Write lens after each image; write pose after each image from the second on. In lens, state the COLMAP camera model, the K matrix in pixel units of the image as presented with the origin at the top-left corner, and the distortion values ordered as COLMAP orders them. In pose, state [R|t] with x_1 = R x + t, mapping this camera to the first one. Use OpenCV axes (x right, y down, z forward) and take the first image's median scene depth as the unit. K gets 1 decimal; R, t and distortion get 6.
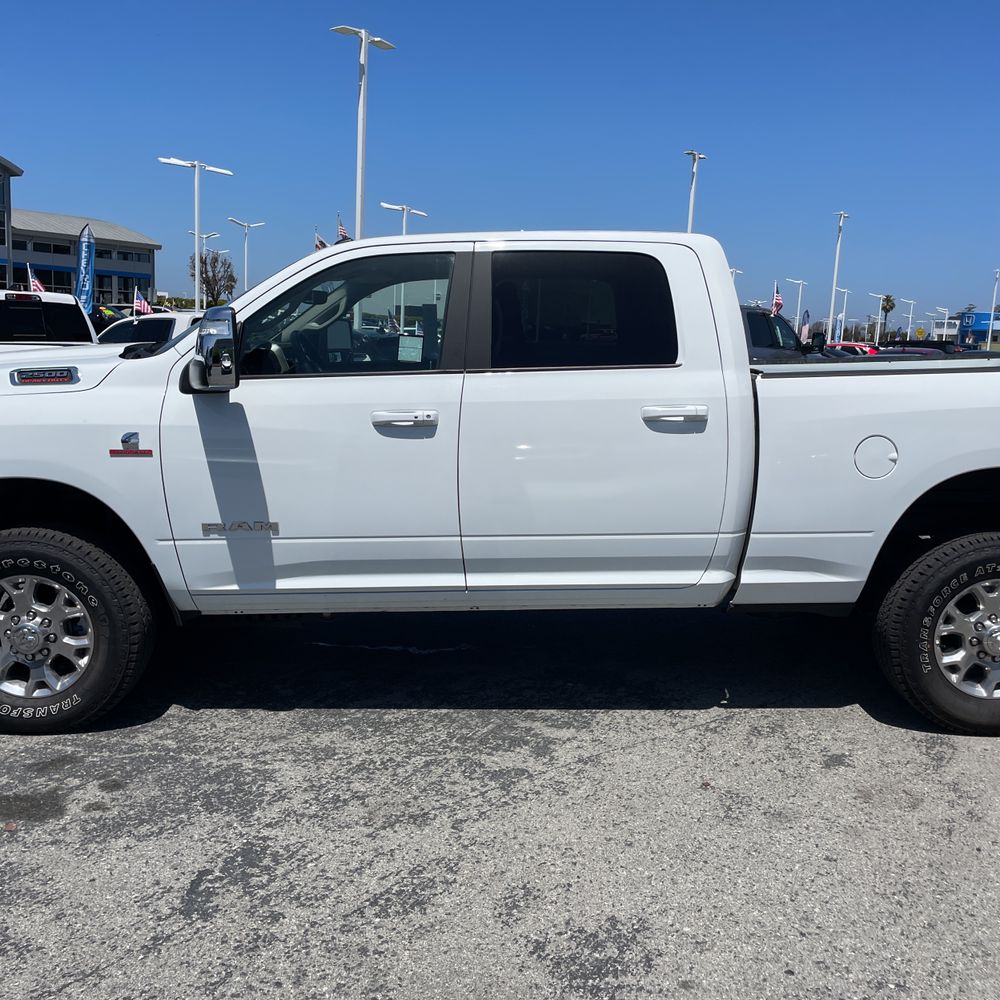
lens RADIAL K [[1010.3, 0, 508.0], [0, 1010.3, 485.4], [0, 0, 1]] dist [0.096505, -0.144854]
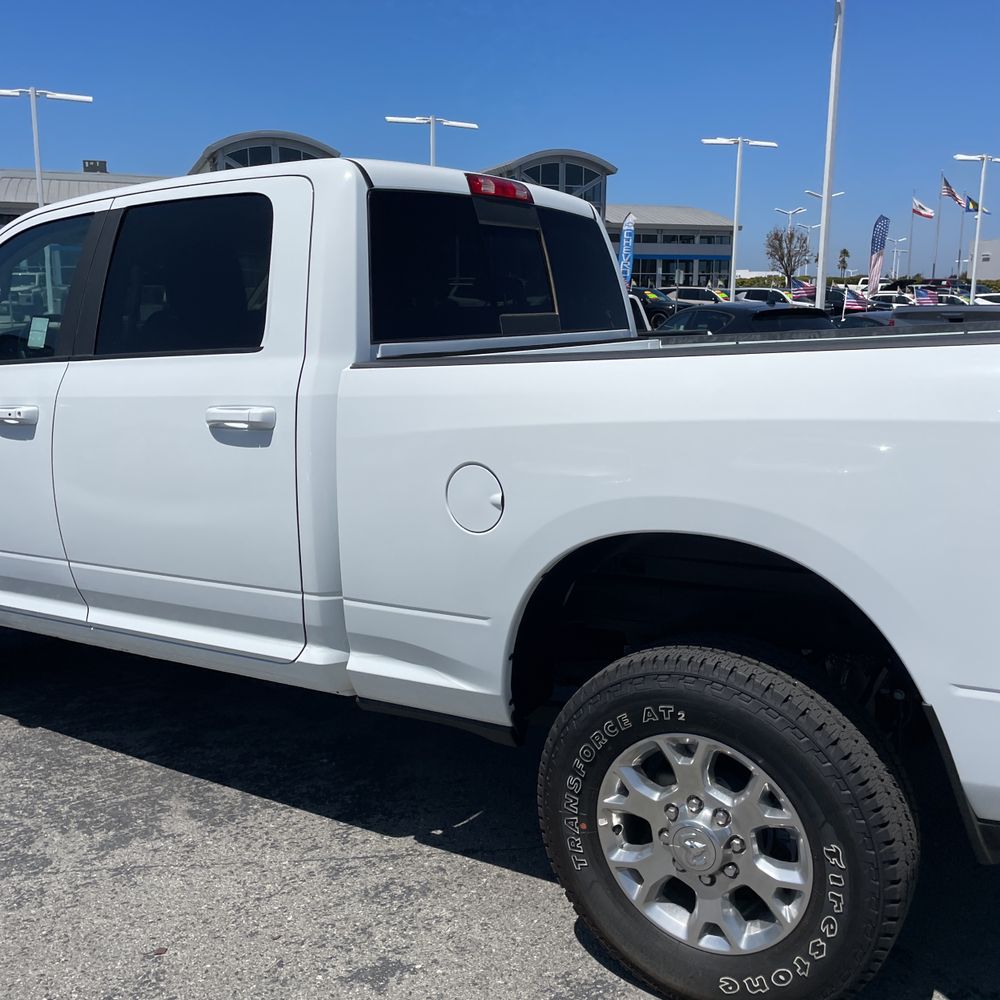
lens RADIAL K [[1010.3, 0, 508.0], [0, 1010.3, 485.4], [0, 0, 1]] dist [0.096505, -0.144854]
pose [[0.832205, 0.059511, -0.551265, 0.697968], [-0.047701, 0.998222, 0.035750, -0.056885], [0.552412, -0.003456, 0.833564, 0.500889]]
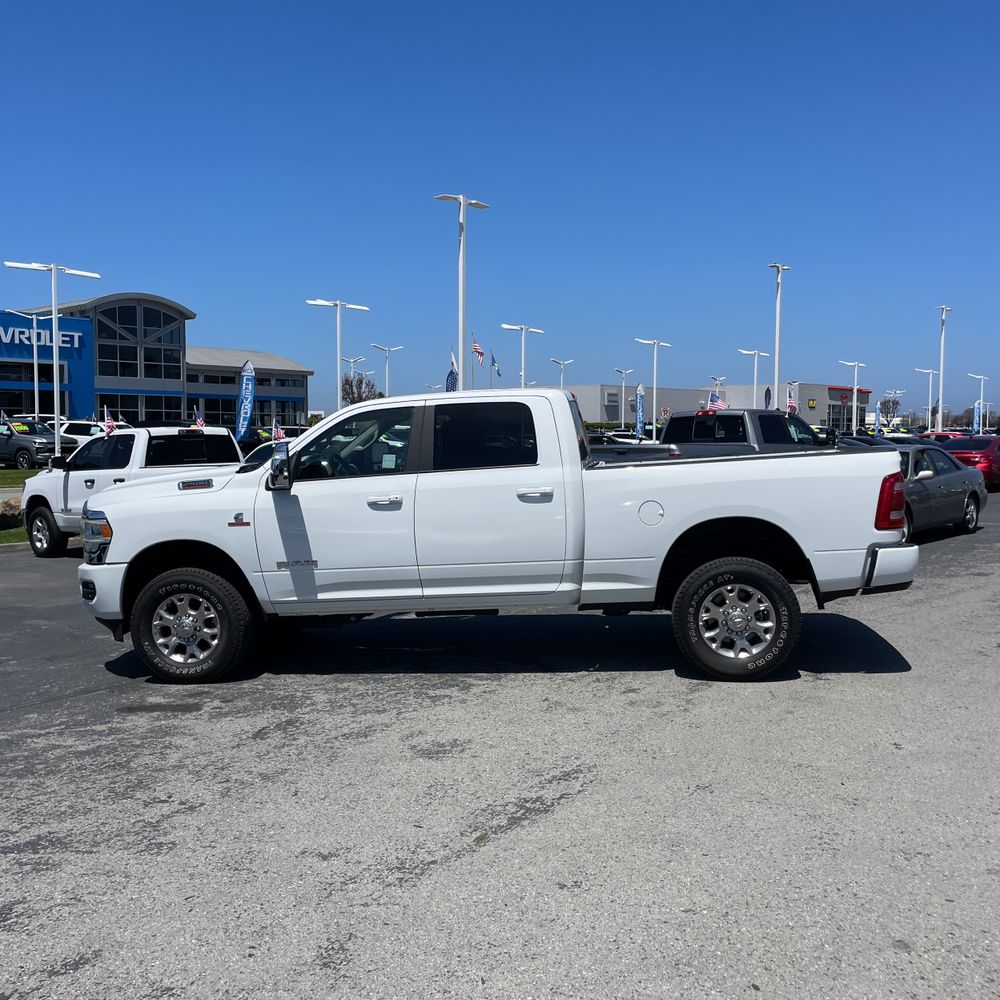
lens RADIAL K [[1010.3, 0, 508.0], [0, 1010.3, 485.4], [0, 0, 1]] dist [0.096505, -0.144854]
pose [[0.989283, -0.036626, -0.141344, 0.358877], [0.022250, 0.994537, -0.101981, 0.093156], [0.144307, 0.097743, 0.984694, -0.715570]]
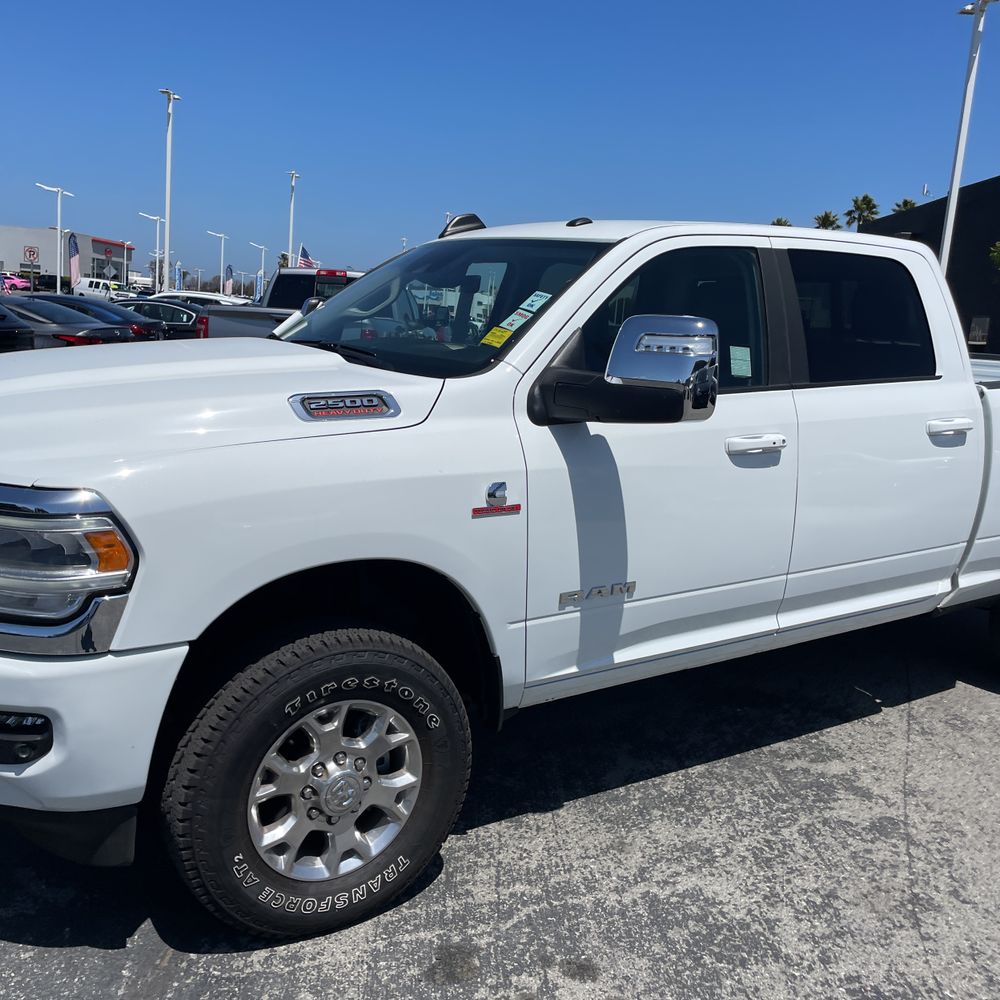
lens RADIAL K [[1014.8, 0, 487.5], [0, 1014.8, 482.9], [0, 0, 1]] dist [0.084768, -0.123517]
pose [[0.847254, -0.064252, 0.527288, -0.729334], [0.041519, 0.997631, 0.054850, -0.088260], [-0.529564, -0.024580, 0.847914, 0.379614]]
